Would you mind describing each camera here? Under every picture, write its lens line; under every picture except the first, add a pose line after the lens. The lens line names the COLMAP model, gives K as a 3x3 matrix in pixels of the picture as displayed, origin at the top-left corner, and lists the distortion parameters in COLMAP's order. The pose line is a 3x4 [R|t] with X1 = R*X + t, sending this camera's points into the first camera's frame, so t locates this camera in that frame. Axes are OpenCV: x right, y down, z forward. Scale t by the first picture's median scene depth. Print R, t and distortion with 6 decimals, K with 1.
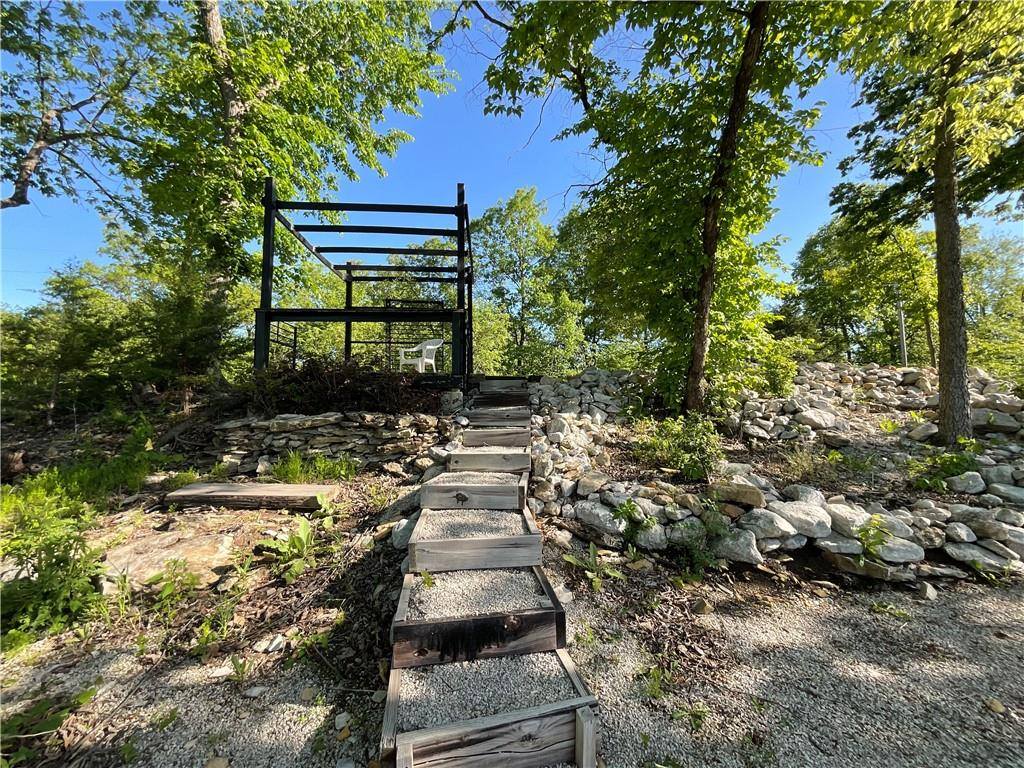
lens RADIAL K [[412.8, 0, 513.5], [0, 412.8, 384.1], [0, 0, 1]] dist [-0.000365, 0.000260]
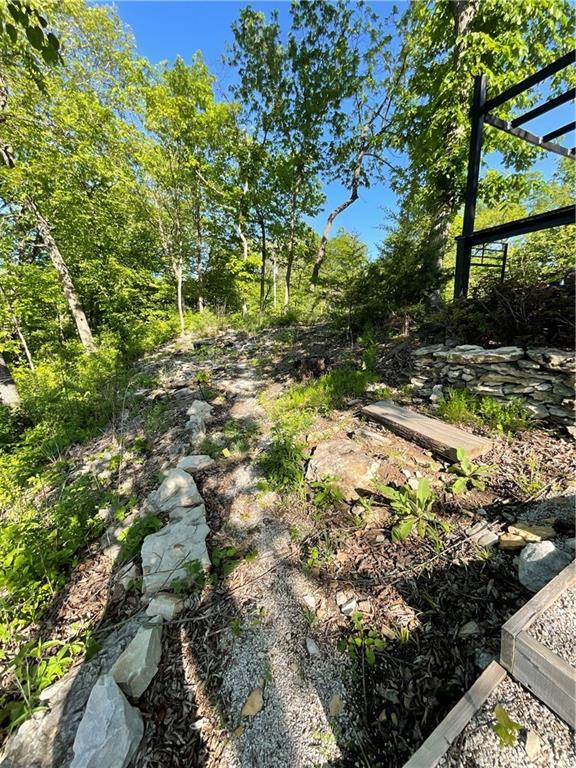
lens RADIAL K [[309.6, 0, 288.5], [0, 309.6, 384.1], [0, 0, 1]] dist [-0.000365, 0.000260]
pose [[0.388941, 0.182736, -0.902958, -0.013080], [0.095155, 0.966920, 0.236667, -0.060452], [0.916335, -0.177970, 0.358687, 0.327543]]
